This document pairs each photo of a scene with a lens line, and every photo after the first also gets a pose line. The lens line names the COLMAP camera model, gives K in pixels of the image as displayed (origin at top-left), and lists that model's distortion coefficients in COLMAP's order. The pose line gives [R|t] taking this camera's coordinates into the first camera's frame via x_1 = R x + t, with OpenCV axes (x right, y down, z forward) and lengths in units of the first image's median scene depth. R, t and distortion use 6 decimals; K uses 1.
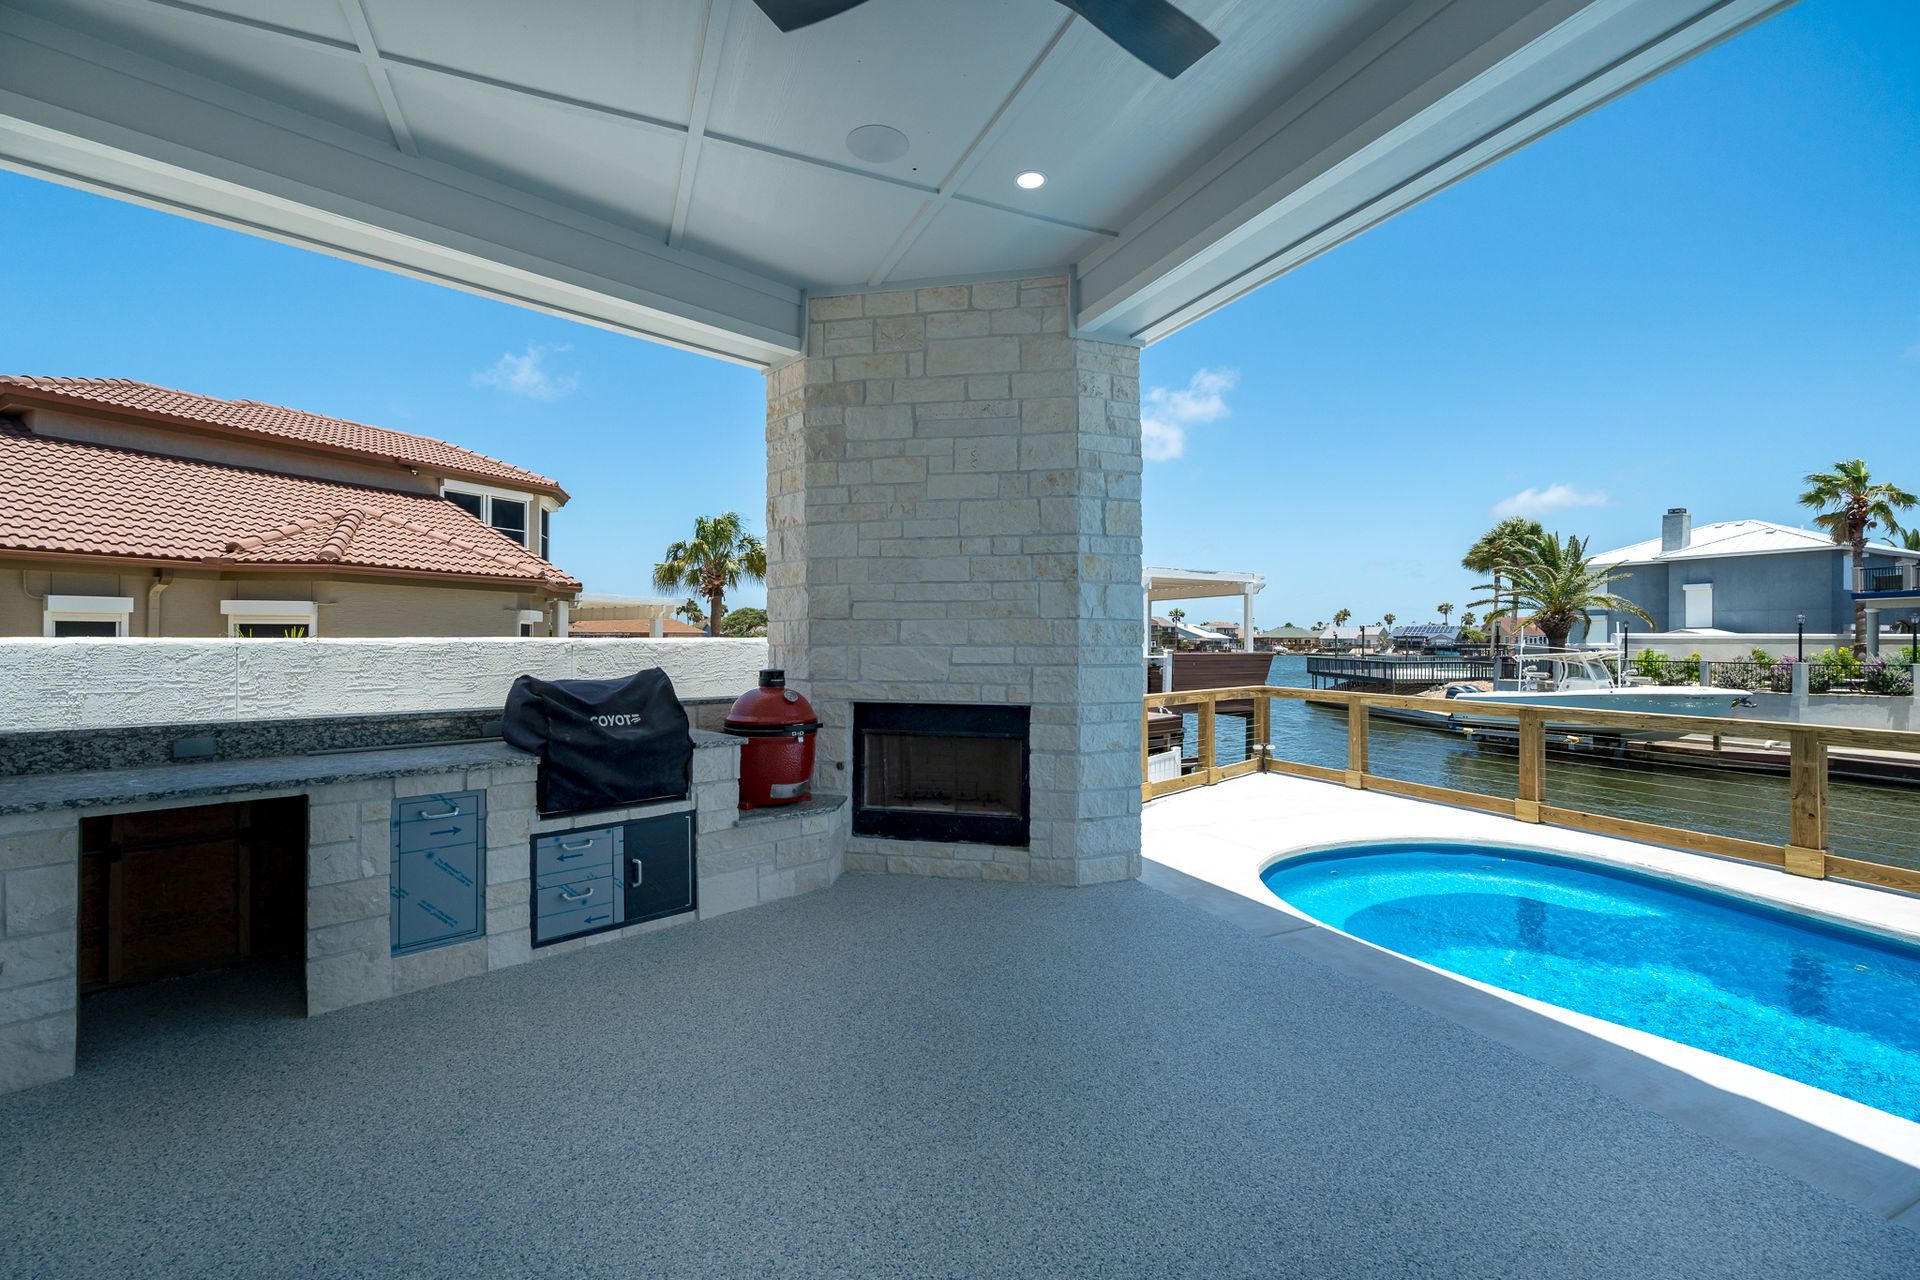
lens RADIAL K [[777.6, 0, 930.8], [0, 777.6, 637.7], [0, 0, 1]] dist [0.001525, 0.000016]
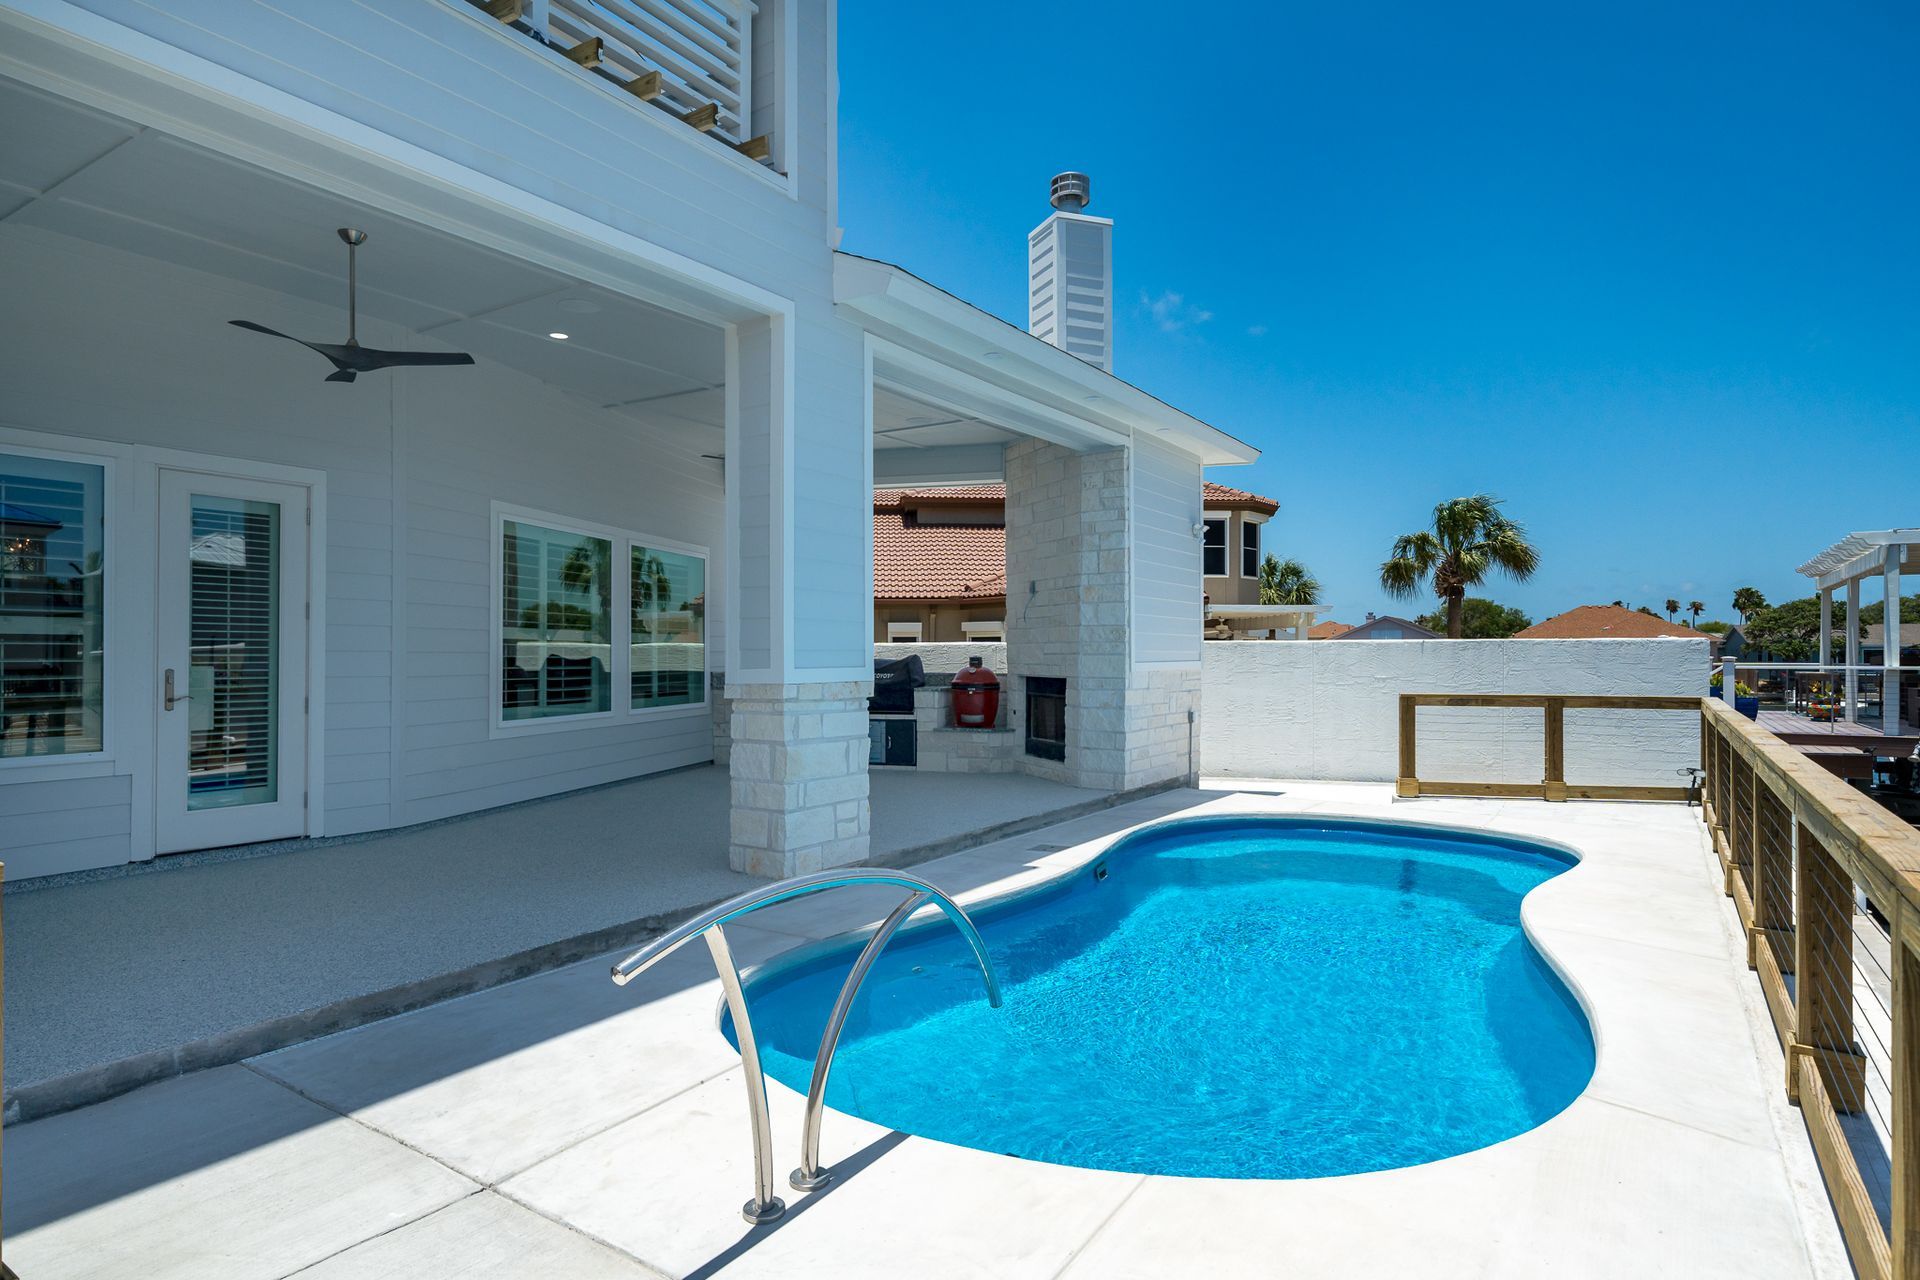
lens RADIAL K [[1050.8, 0, 953.9], [0, 1050.8, 649.2], [0, 0, 1]] dist [0.006204, 0.001915]
pose [[0.559621, -0.005485, -0.828730, 1.750968], [0.004471, 0.999984, -0.003599, 0.029772], [0.828737, -0.001691, 0.559636, -0.439715]]
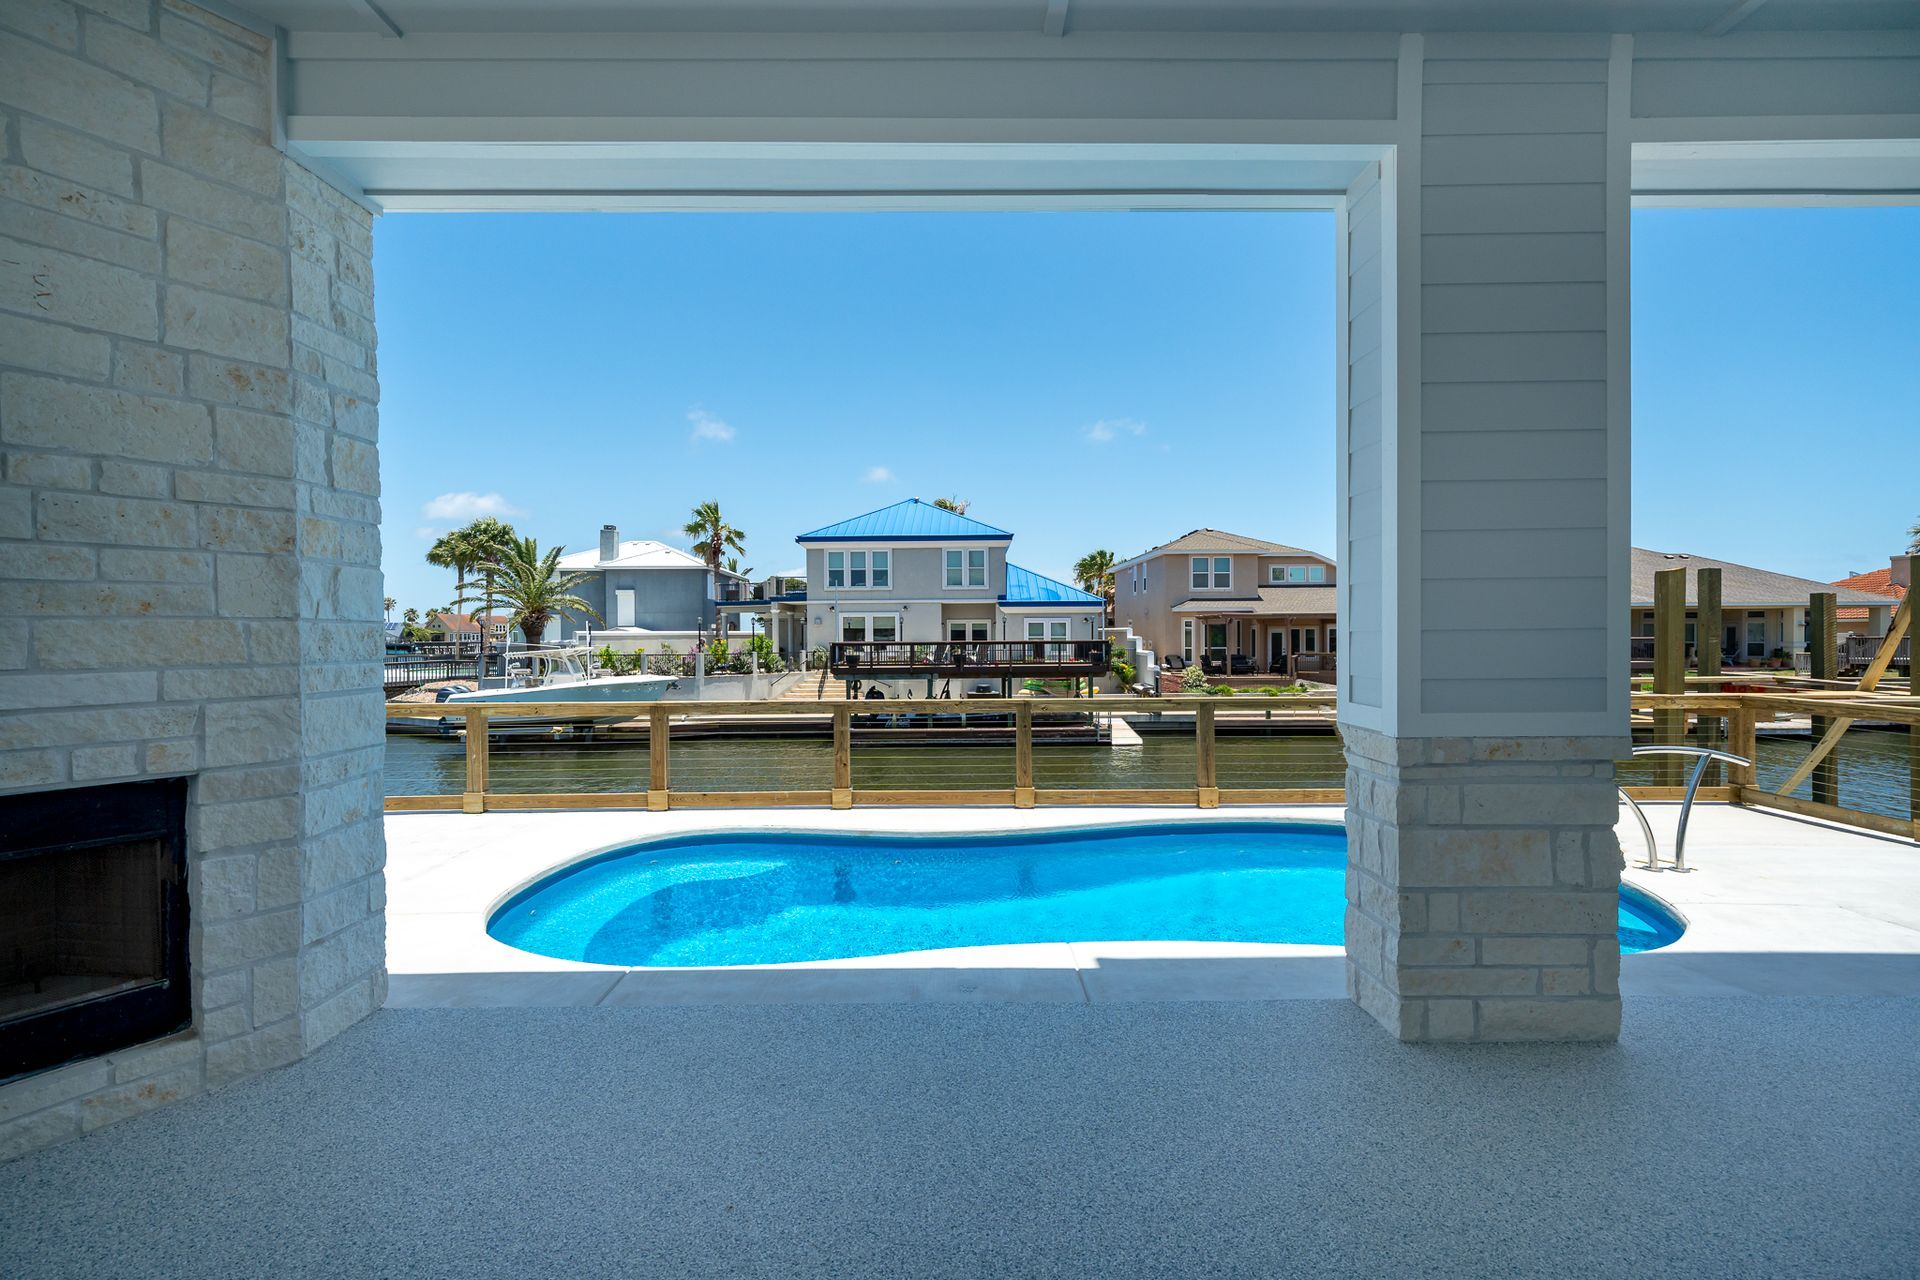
lens RADIAL K [[840.7, 0, 960.0], [0, 840.7, 640.0], [0, 0, 1]] dist [0.002059, 0.000330]
pose [[0.386644, -0.010017, 0.922175, -0.201114], [0.004631, 0.999949, 0.008921, -0.010857], [-0.922217, 0.000821, 0.386671, 0.246179]]
